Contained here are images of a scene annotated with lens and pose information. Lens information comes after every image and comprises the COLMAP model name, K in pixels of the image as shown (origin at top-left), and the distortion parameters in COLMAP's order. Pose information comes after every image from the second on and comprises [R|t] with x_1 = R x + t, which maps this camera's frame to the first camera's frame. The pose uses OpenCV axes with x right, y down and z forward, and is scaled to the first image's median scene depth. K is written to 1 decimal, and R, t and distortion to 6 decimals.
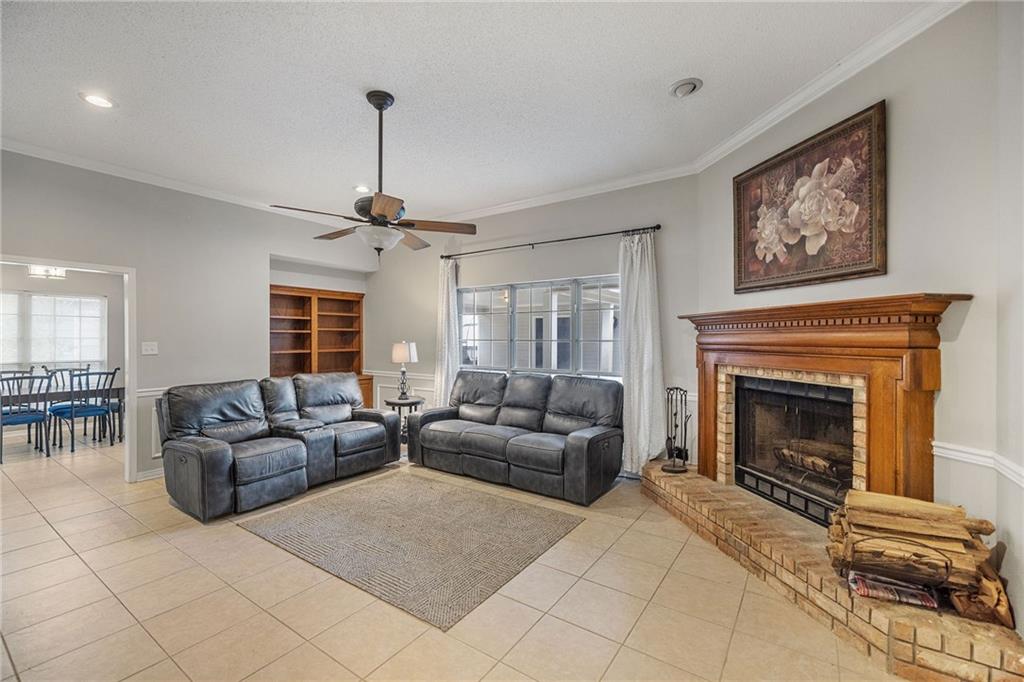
lens RADIAL K [[431.2, 0, 504.9], [0, 431.2, 338.3], [0, 0, 1]] dist [-0.002298, -0.000459]
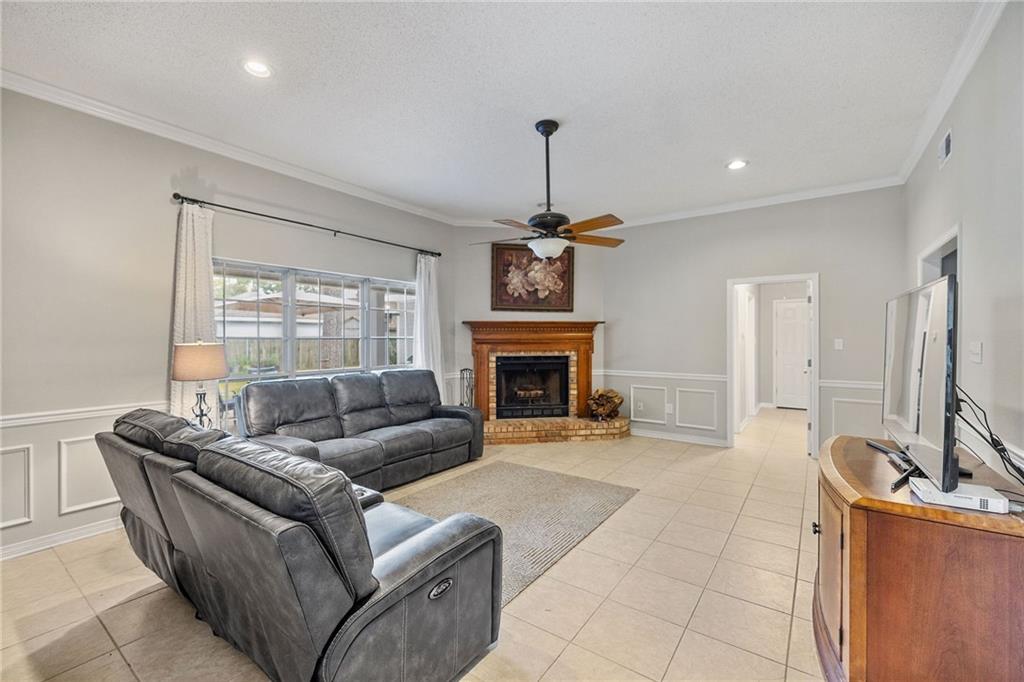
lens RADIAL K [[431.2, 0, 505.2], [0, 431.2, 340.2], [0, 0, 1]] dist [-0.002298, -0.000459]
pose [[0.023582, -0.007204, 0.999696, -1.372217], [0.002043, 0.999972, 0.007158, 0.005430], [-0.999720, 0.001873, 0.023596, 1.035275]]
